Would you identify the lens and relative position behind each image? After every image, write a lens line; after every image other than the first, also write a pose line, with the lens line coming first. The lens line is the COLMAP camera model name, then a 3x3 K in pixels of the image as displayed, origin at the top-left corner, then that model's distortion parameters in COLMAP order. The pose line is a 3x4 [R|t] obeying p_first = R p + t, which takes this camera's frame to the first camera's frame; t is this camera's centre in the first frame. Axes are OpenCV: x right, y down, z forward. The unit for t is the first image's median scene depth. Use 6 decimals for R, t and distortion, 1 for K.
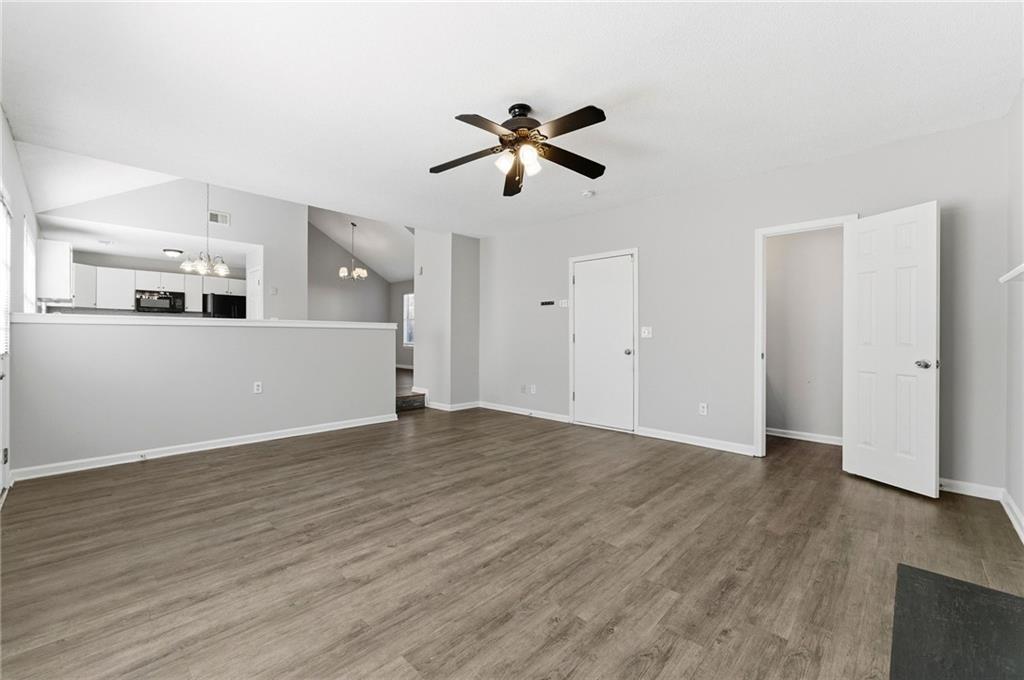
lens RADIAL K [[418.5, 0, 507.5], [0, 418.5, 336.1], [0, 0, 1]] dist [-0.010946, -0.000042]
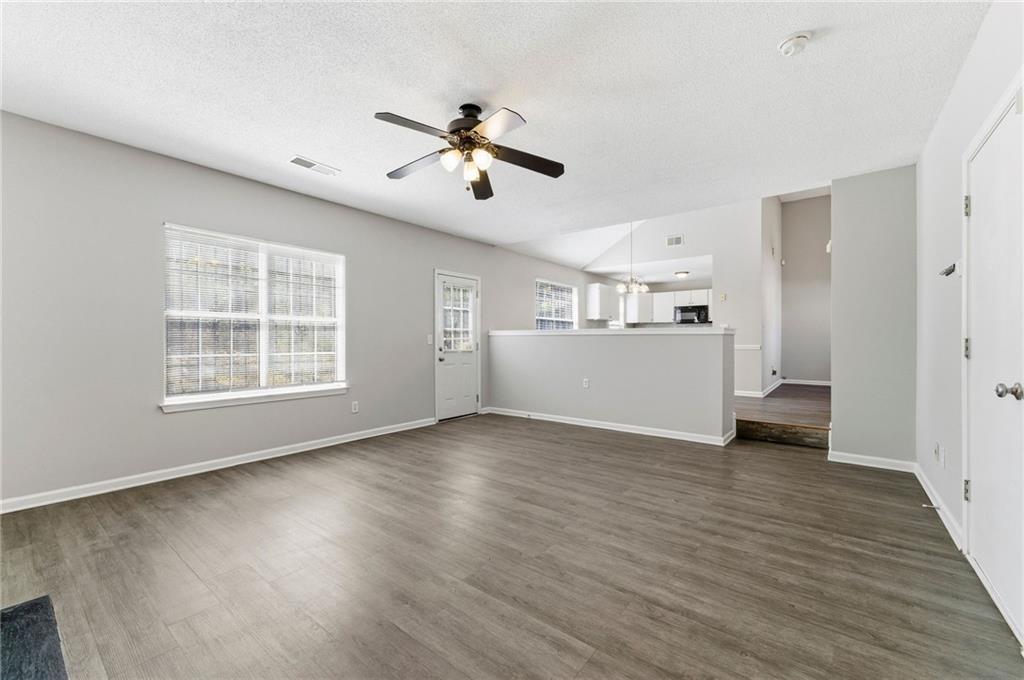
lens RADIAL K [[418.5, 0, 504.3], [0, 418.5, 341.1], [0, 0, 1]] dist [-0.010946, -0.000042]
pose [[0.086712, -0.001866, -0.996232, 0.692432], [0.000645, 0.999998, -0.001817, -0.003922], [0.996233, -0.000485, 0.086713, 0.670923]]
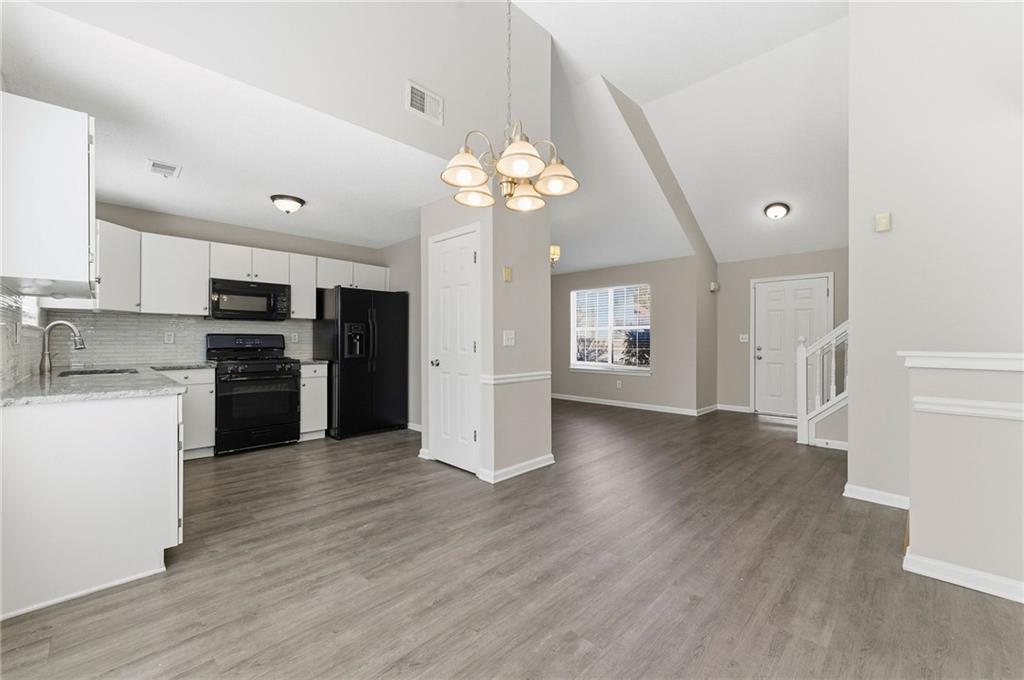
lens RADIAL K [[418.5, 0, 508.7], [0, 418.5, 340.6], [0, 0, 1]] dist [-0.010946, -0.000042]
pose [[0.999671, -0.003397, -0.025405, -0.949840], [0.003372, 0.999994, -0.001028, -0.055756], [0.025409, 0.000942, 0.999677, 0.902234]]
